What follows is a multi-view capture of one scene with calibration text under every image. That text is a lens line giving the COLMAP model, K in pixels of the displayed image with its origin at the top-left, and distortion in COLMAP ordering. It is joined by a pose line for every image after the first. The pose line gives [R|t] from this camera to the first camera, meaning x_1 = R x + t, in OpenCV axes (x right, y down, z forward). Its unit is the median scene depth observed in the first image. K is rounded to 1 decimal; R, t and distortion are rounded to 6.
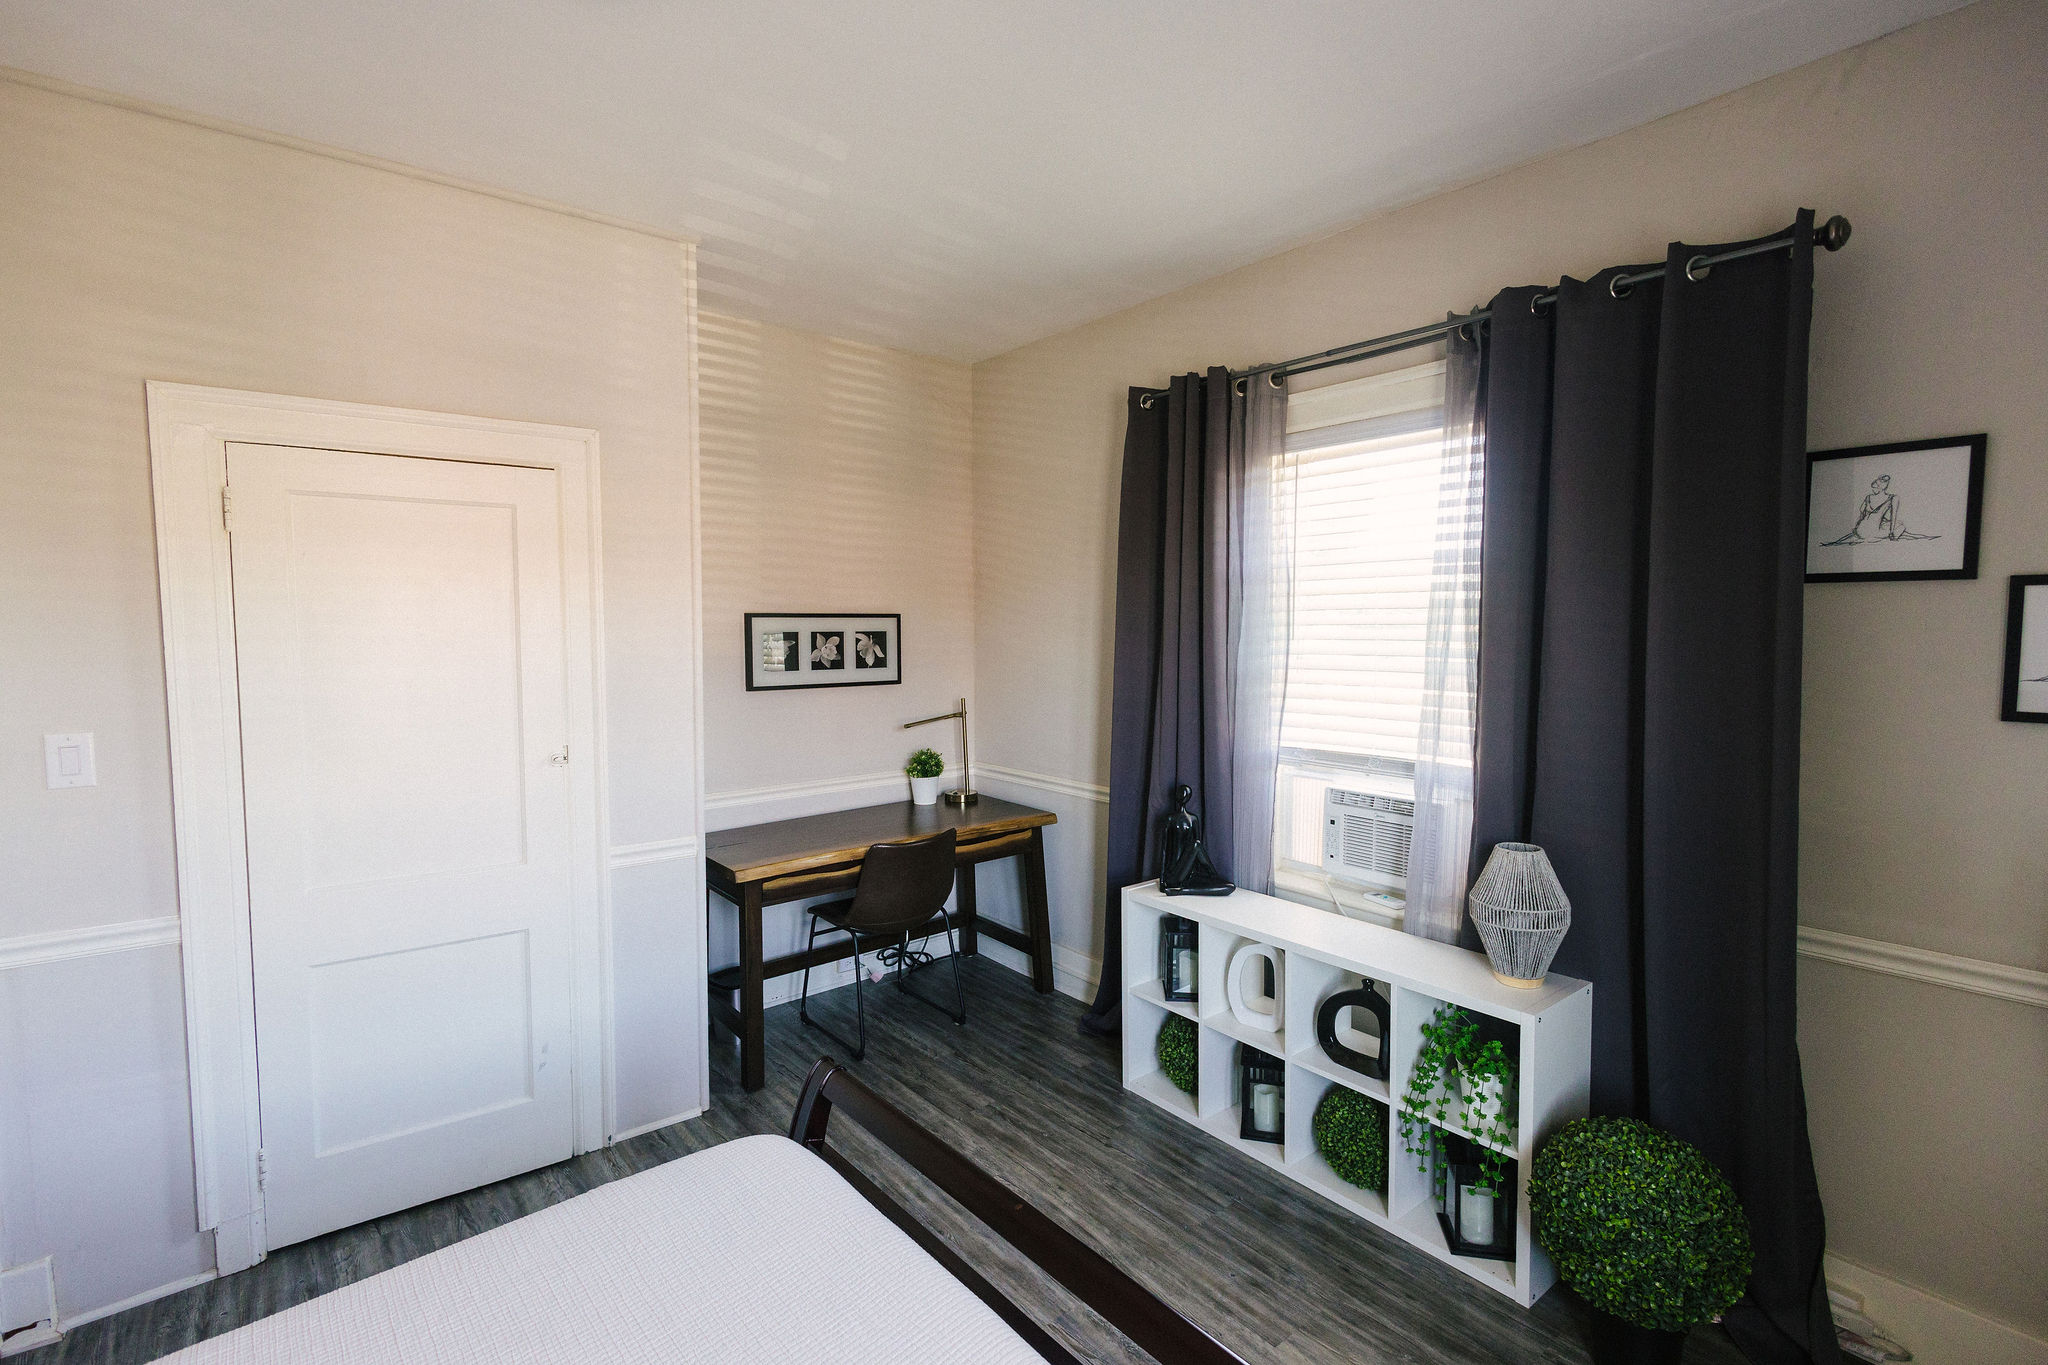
lens RADIAL K [[940.9, 0, 1031.7], [0, 940.9, 676.1], [0, 0, 1]] dist [0.007218, -0.002461]
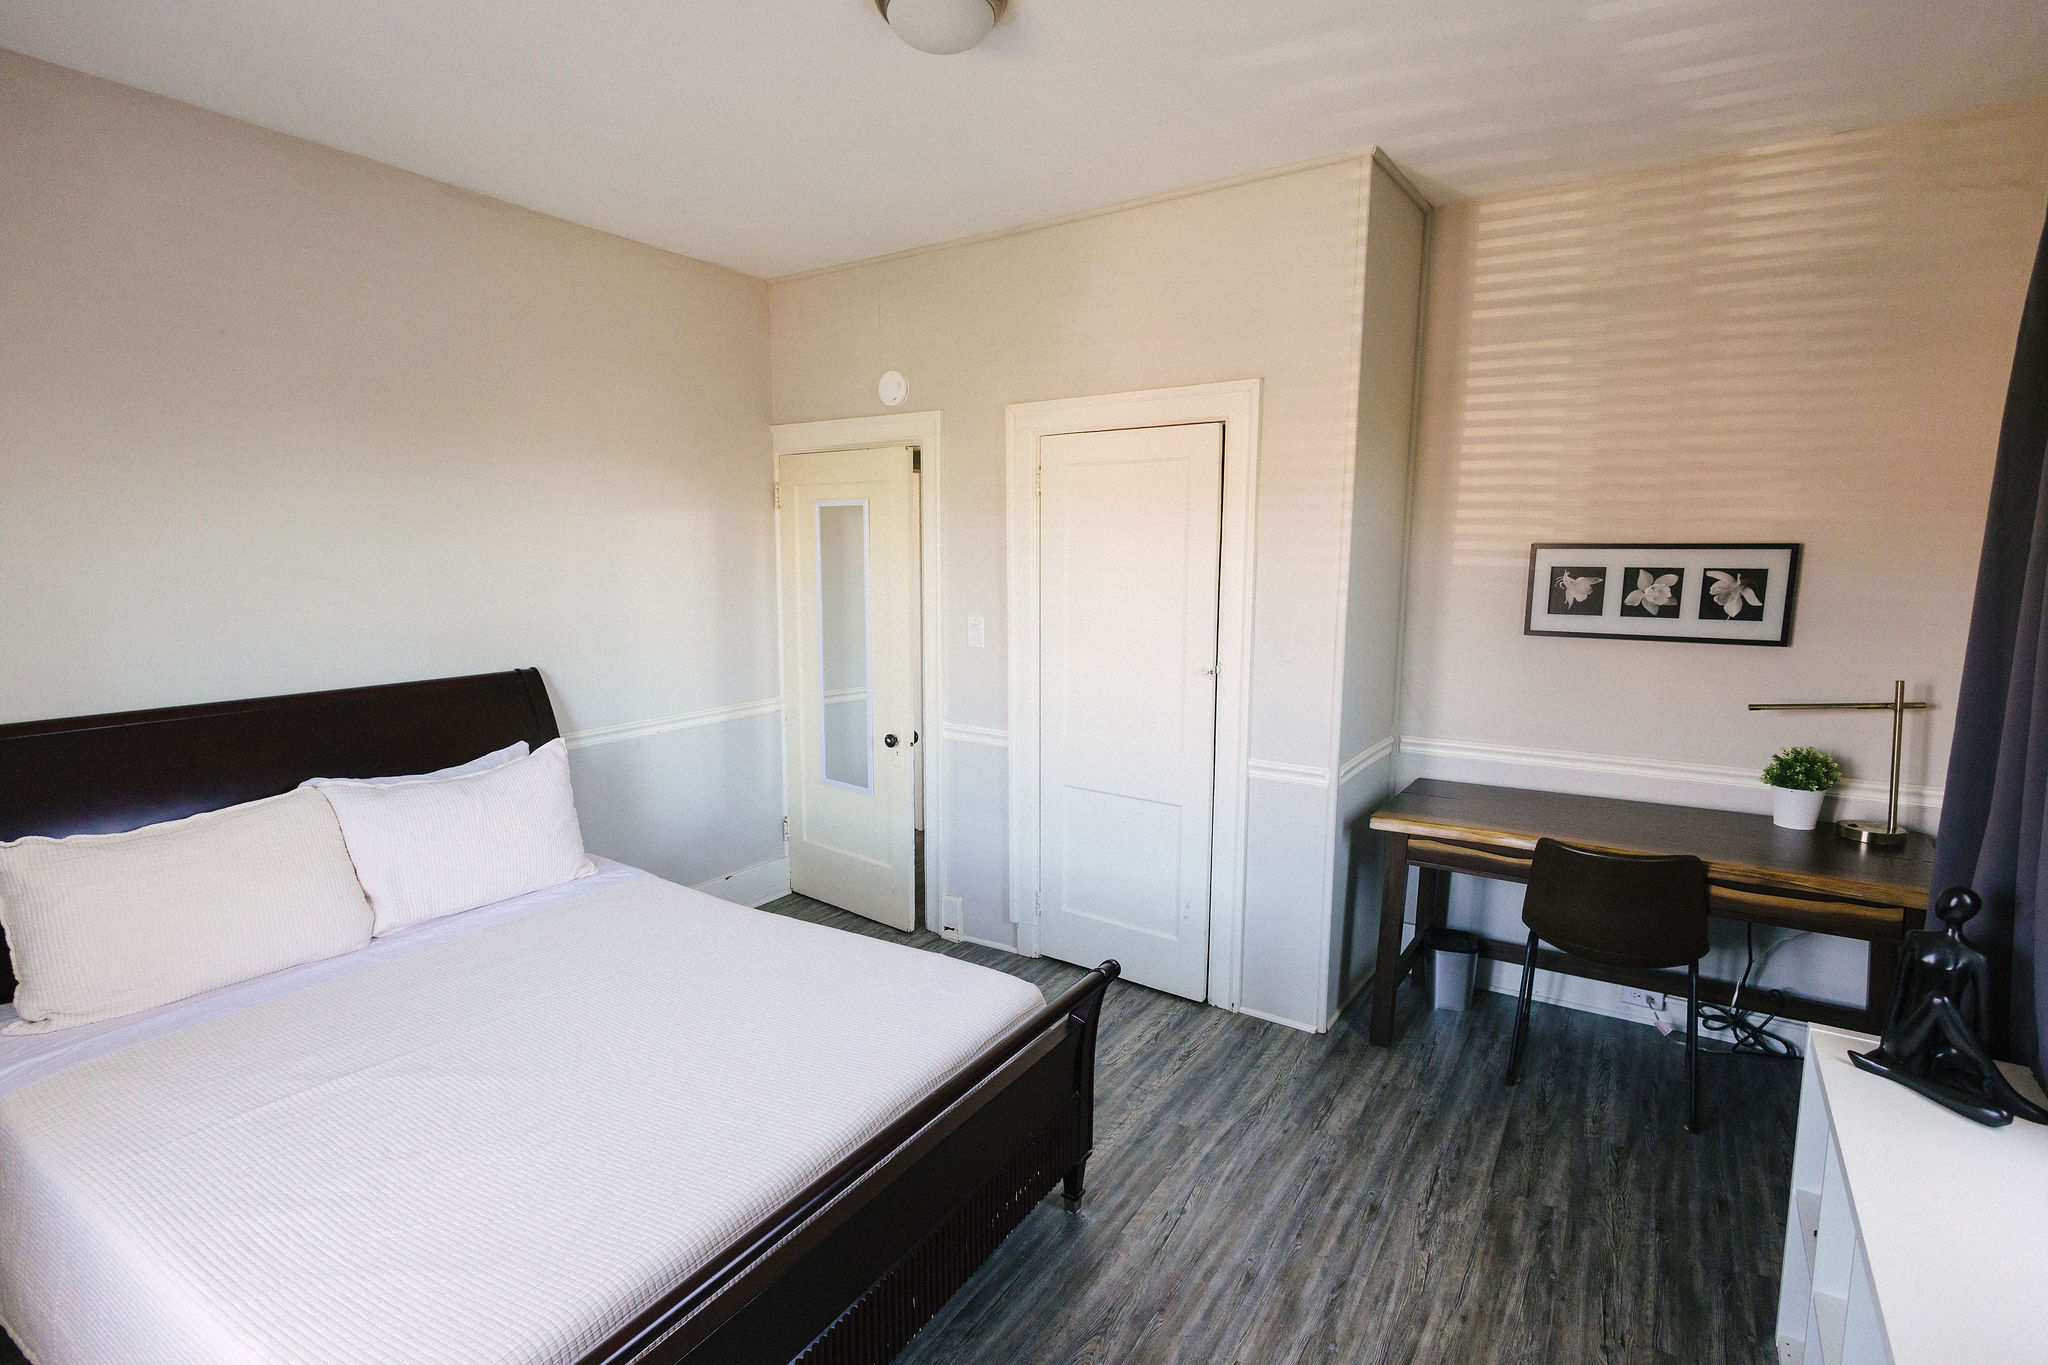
lens RADIAL K [[980.9, 0, 1028.7], [0, 980.9, 684.9], [0, 0, 1]] dist [0.011240, -0.004927]
pose [[0.305976, 0.139754, -0.941726, 0.492992], [-0.054150, 0.990120, 0.129342, -0.036010], [0.950498, 0.011419, 0.310521, 0.342633]]
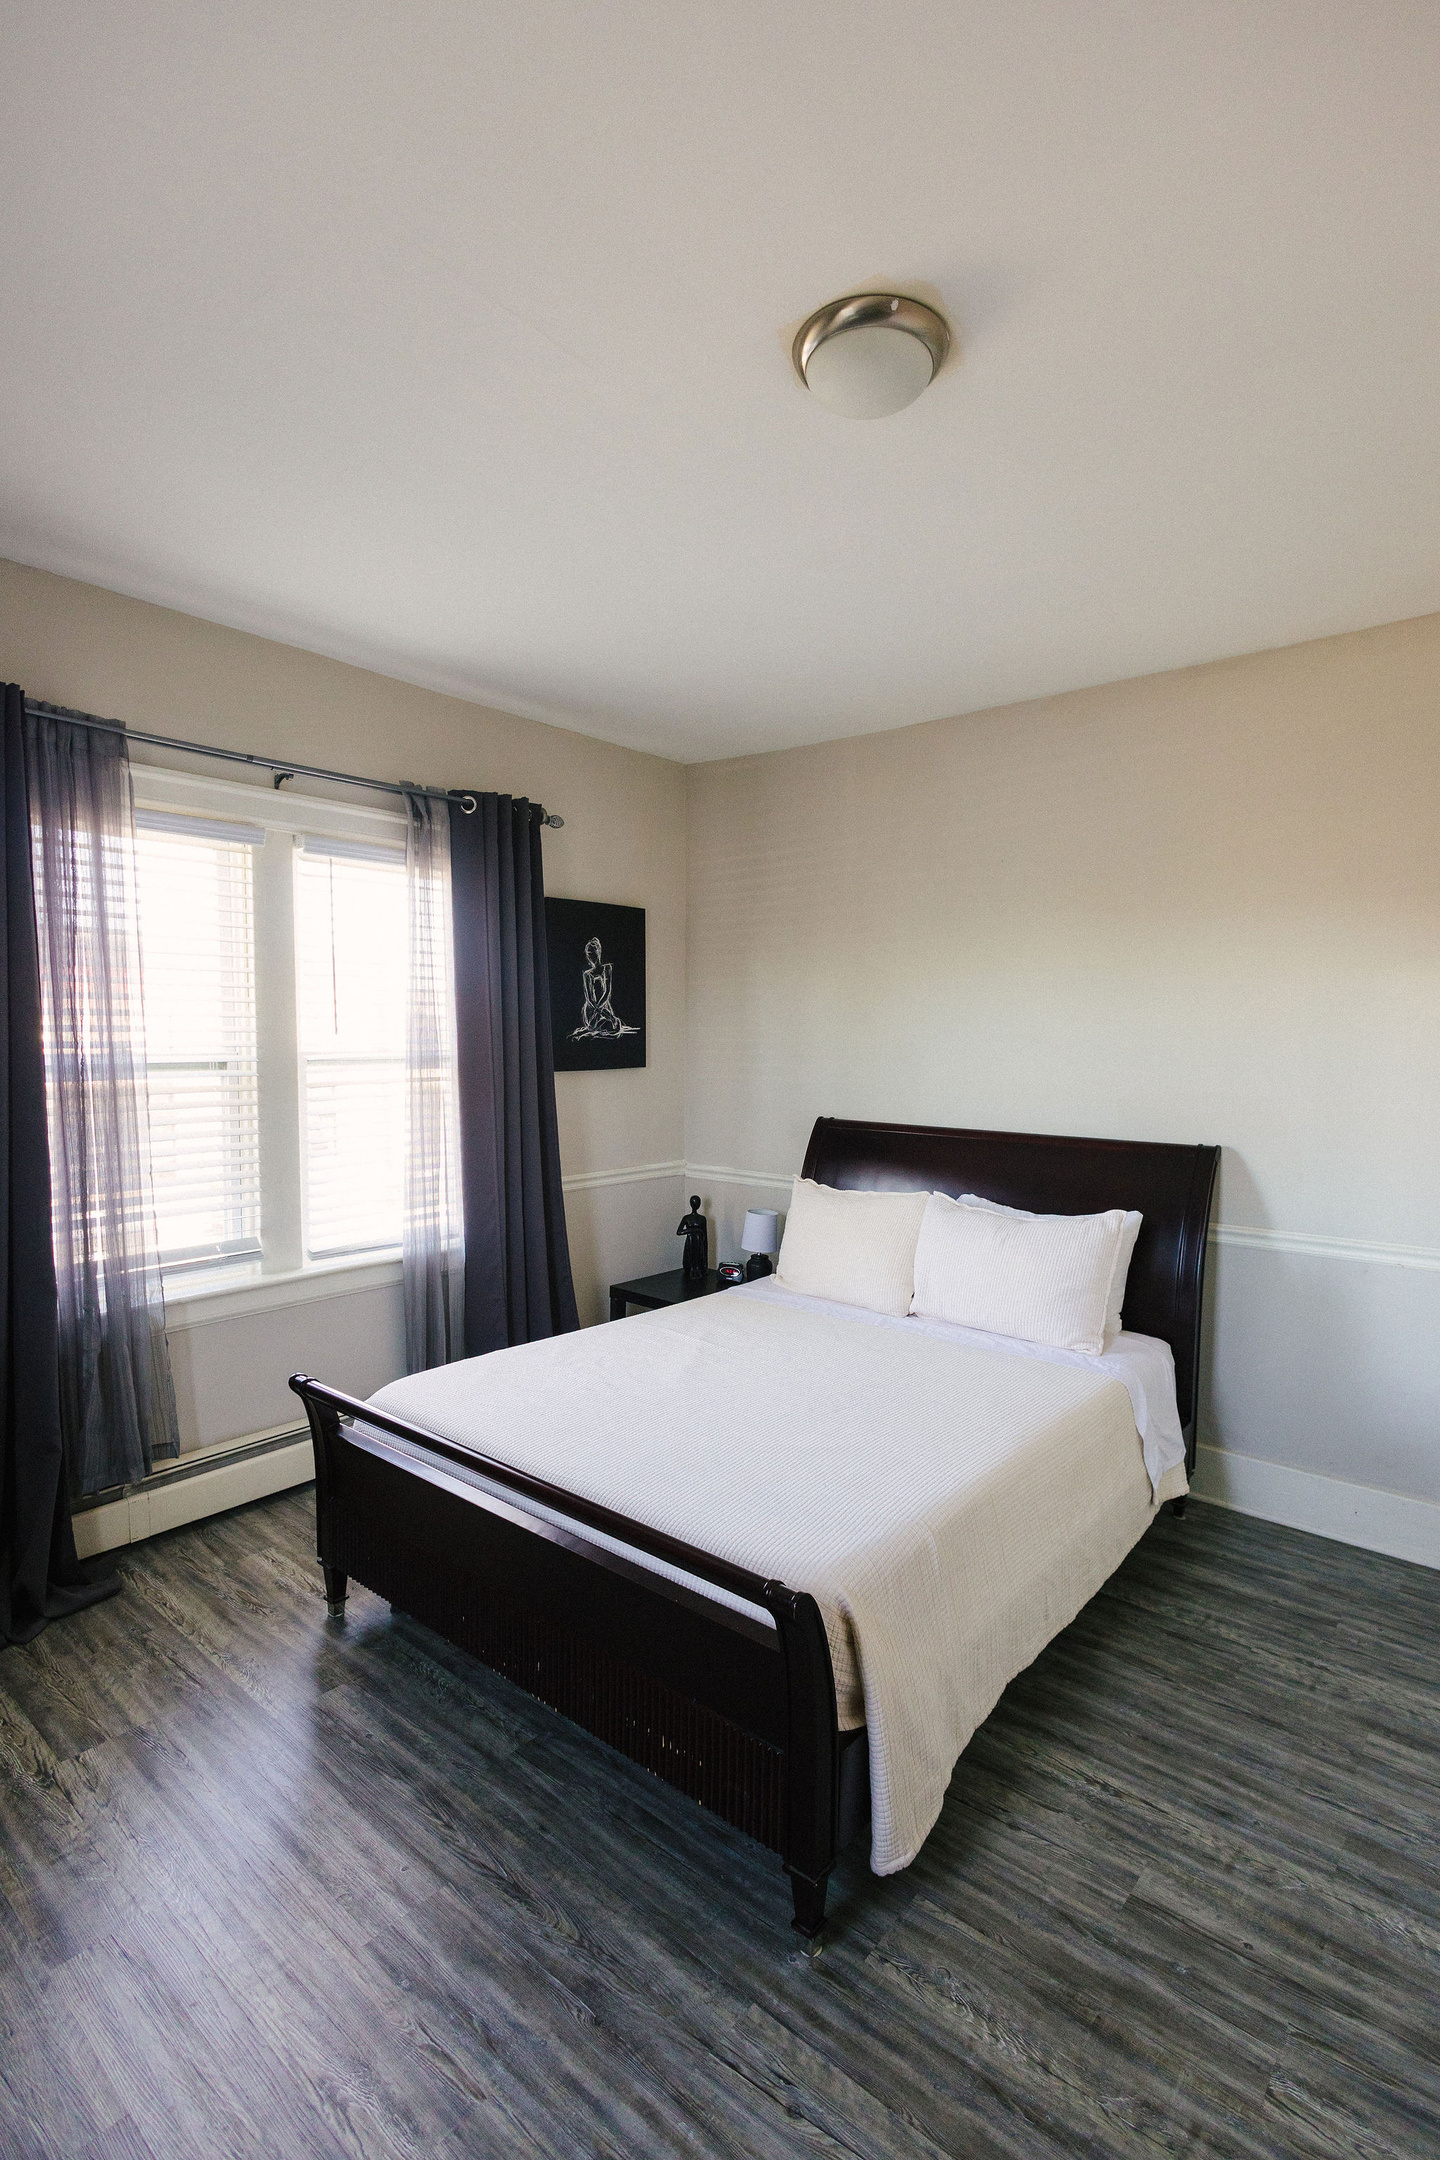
lens RADIAL K [[1034.5, 0, 739.5], [0, 1034.5, 1090.9], [0, 0, 1]] dist [0.011240, -0.004927]
pose [[-0.983138, 0.003948, -0.182821, -0.062379], [-0.015964, 0.994097, 0.107316, -0.048912], [0.182165, 0.108425, -0.977272, 1.159280]]
